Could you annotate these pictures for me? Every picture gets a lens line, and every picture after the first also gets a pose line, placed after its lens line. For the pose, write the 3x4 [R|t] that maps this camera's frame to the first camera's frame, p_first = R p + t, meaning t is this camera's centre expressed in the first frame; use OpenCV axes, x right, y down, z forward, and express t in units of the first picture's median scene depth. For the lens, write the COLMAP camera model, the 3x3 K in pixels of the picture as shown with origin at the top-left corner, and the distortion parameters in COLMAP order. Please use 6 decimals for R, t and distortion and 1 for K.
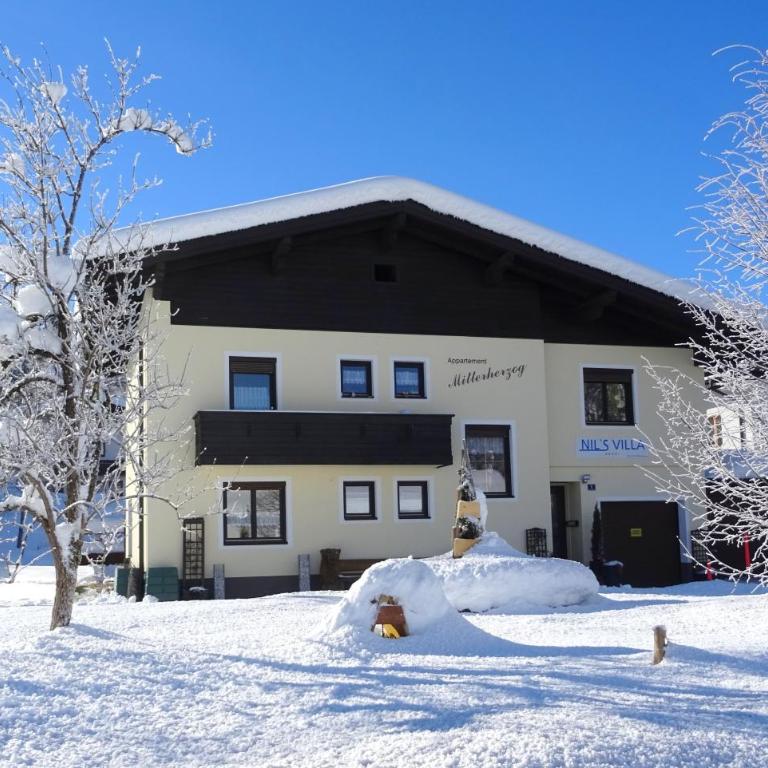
lens RADIAL K [[995.0, 0, 383.0], [0, 995.0, 452.6], [0, 0, 1]] dist [-0.021876, -0.013595]
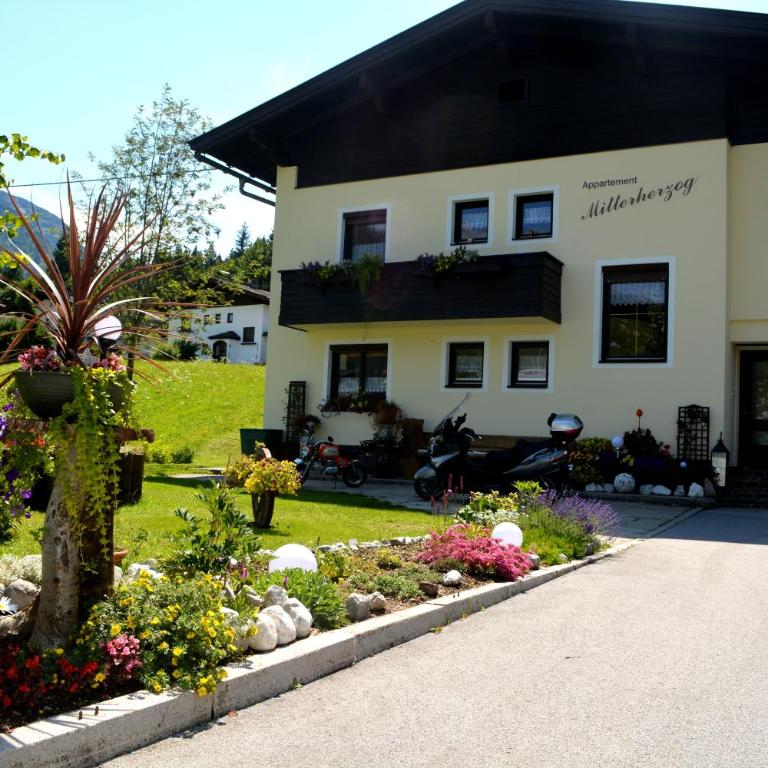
lens RADIAL K [[894.2, 0, 370.1], [0, 894.2, 385.7], [0, 0, 1]] dist [-0.084244, -0.014406]
pose [[0.679845, 0.009943, -0.733288, 0.465695], [0.006666, 0.999783, 0.019737, 0.048875], [0.733326, -0.018306, 0.679631, 0.413410]]
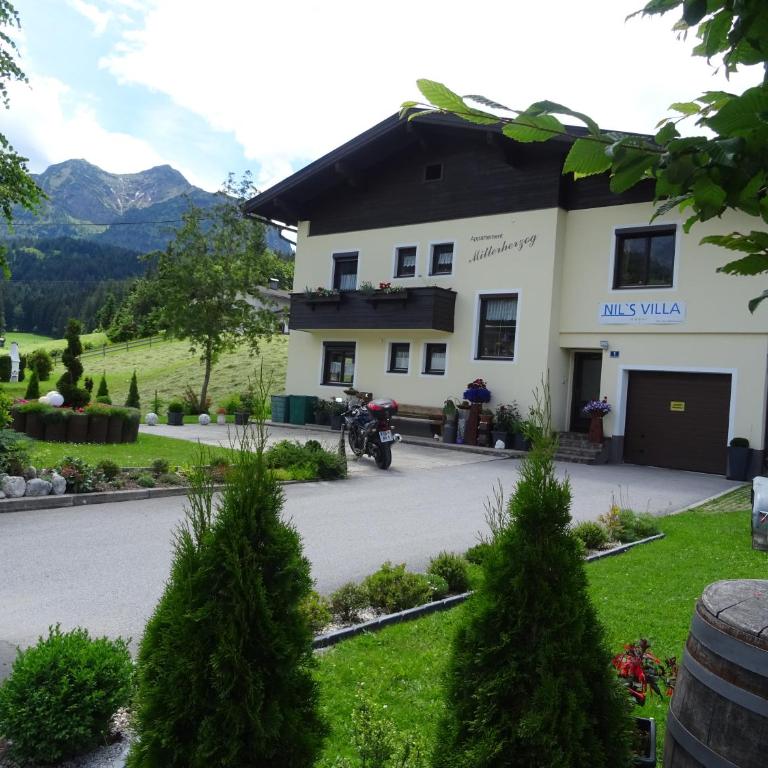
lens RADIAL K [[715.9, 0, 384.0], [0, 715.9, 384.0], [0, 0, 1]] dist [0.006821, 0.008075]
pose [[0.544490, 0.059698, -0.836640, 0.722564], [-0.003099, 0.997600, 0.069167, 0.017551], [0.838762, -0.035068, 0.543368, 0.467045]]
